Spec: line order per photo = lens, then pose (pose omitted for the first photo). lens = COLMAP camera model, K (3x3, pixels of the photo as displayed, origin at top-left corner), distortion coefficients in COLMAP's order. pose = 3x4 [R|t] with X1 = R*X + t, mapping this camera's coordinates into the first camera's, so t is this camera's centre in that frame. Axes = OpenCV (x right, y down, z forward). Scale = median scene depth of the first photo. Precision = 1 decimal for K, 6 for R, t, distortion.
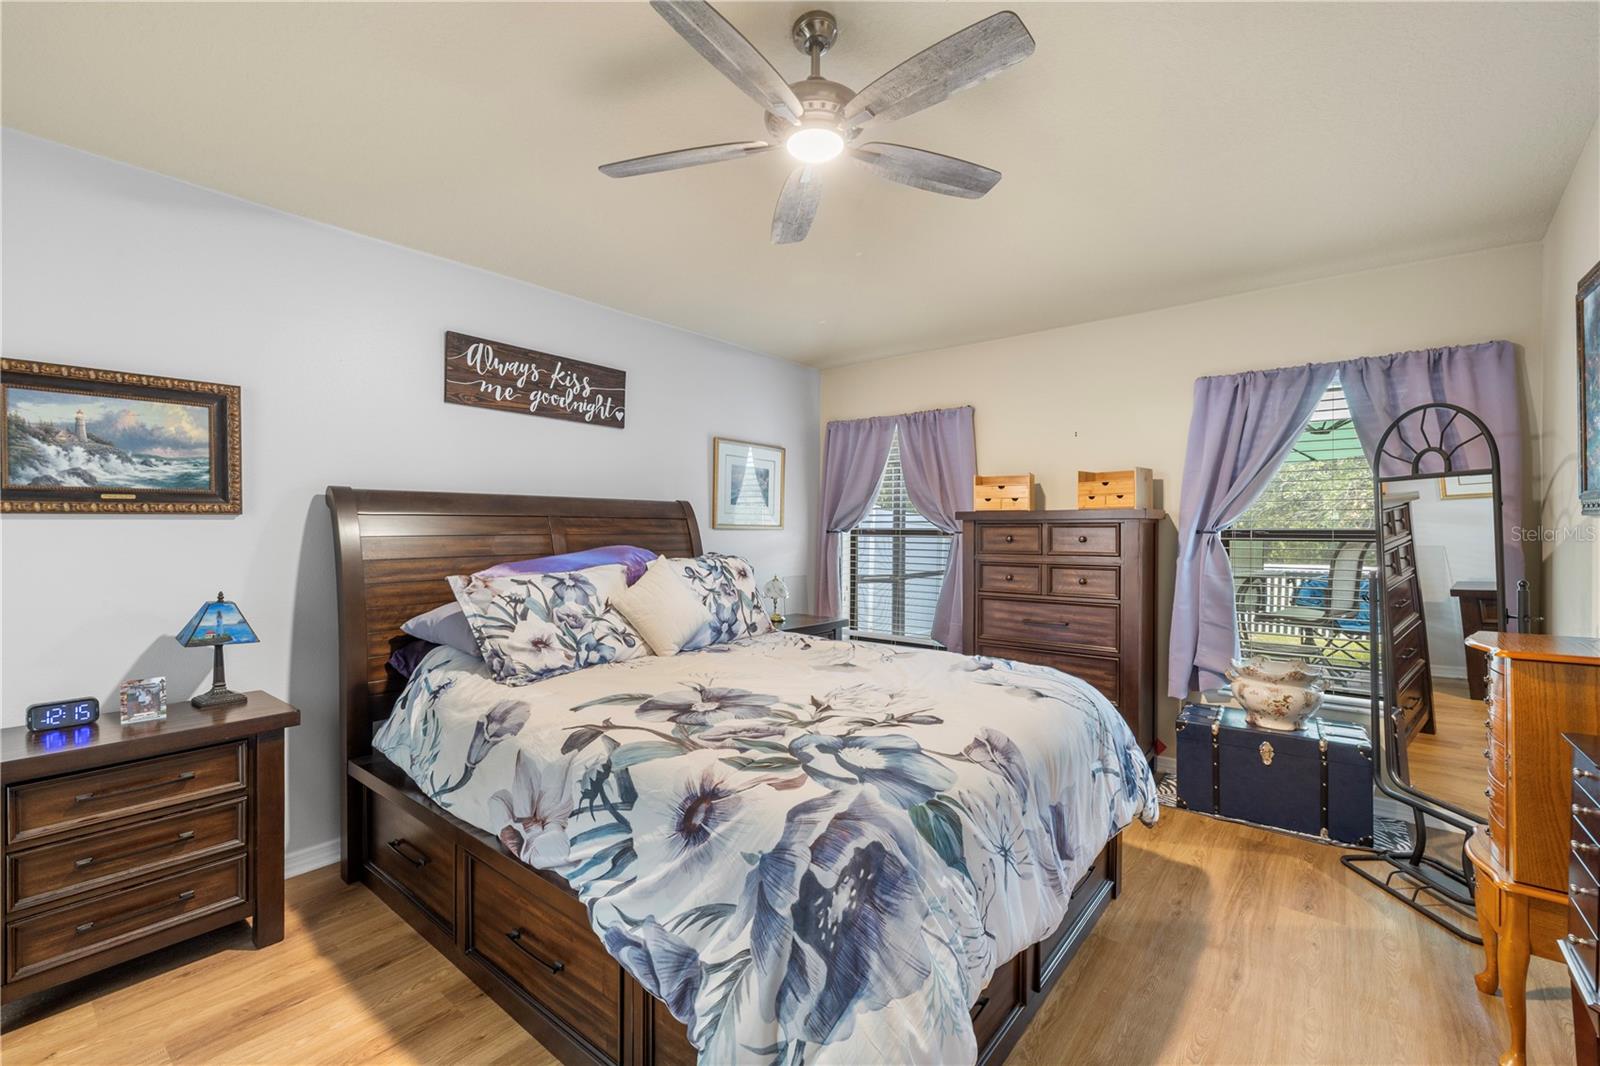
lens RADIAL K [[673.6, 0, 797.2], [0, 673.6, 531.5], [0, 0, 1]] dist [0.001675, 0.000419]
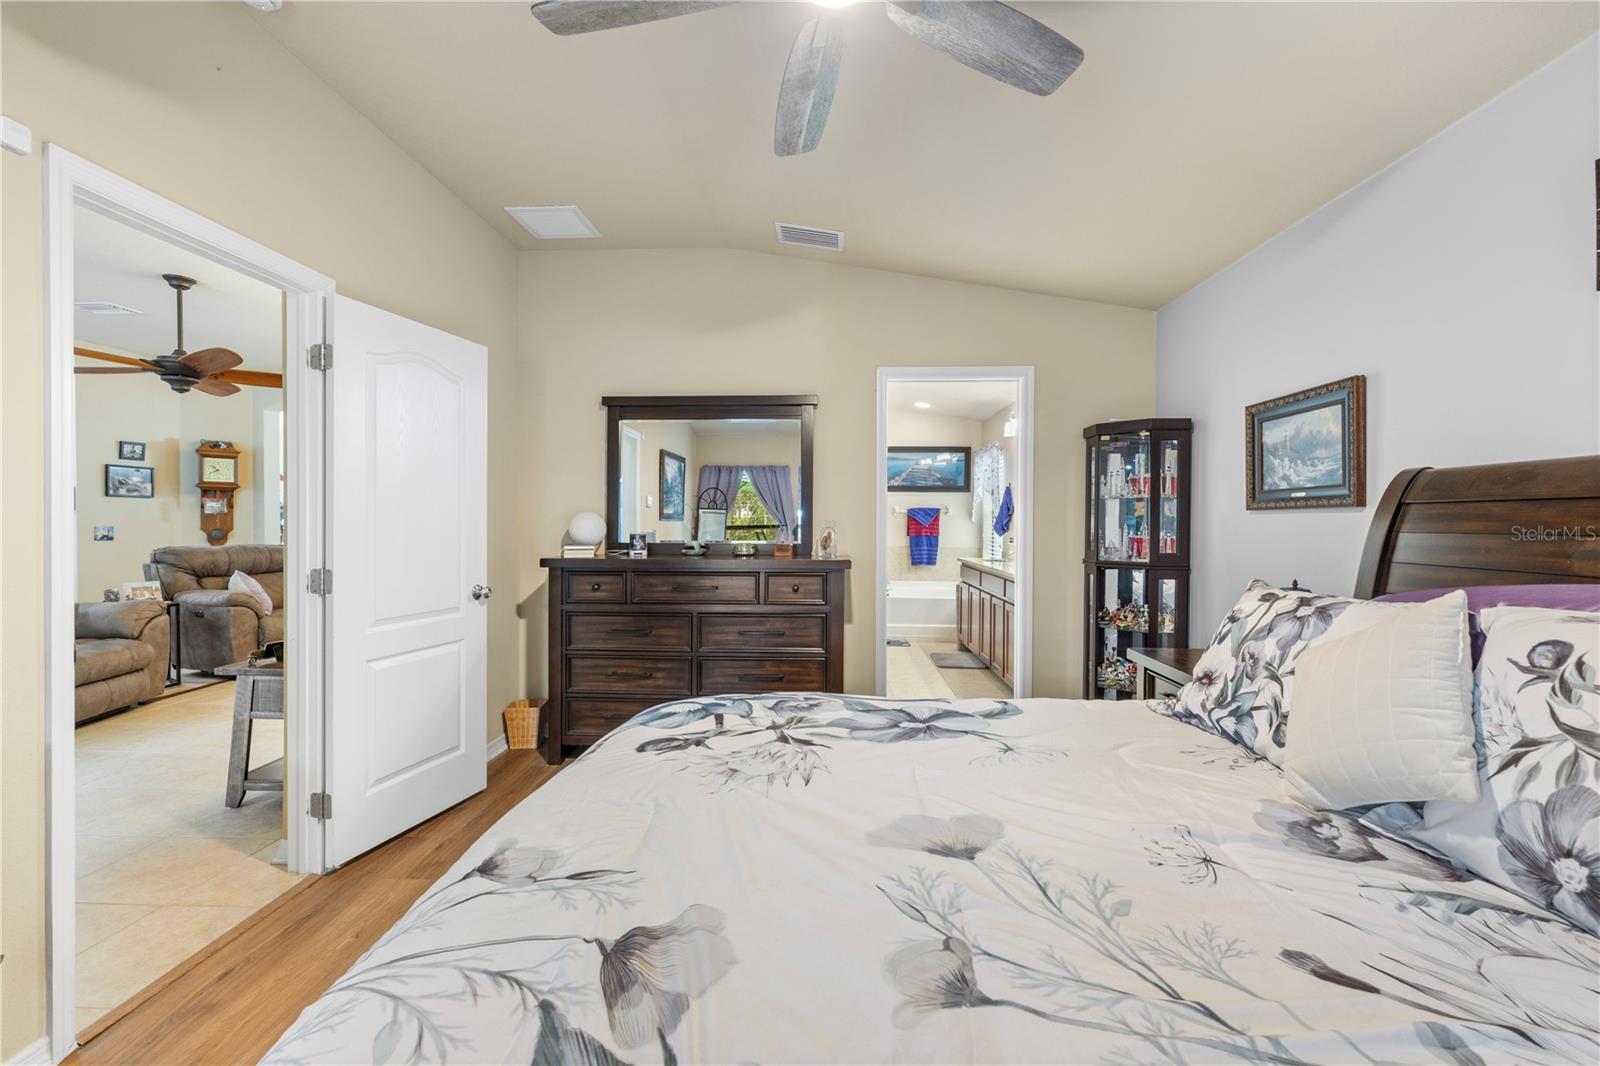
lens RADIAL K [[673.6, 0, 797.2], [0, 673.6, 531.5], [0, 0, 1]] dist [0.001675, 0.000419]
pose [[-0.806538, 0.009632, -0.591104, 0.445494], [-0.004136, 0.999751, 0.021934, -0.007788], [0.591168, 0.020135, -0.806297, 1.443687]]
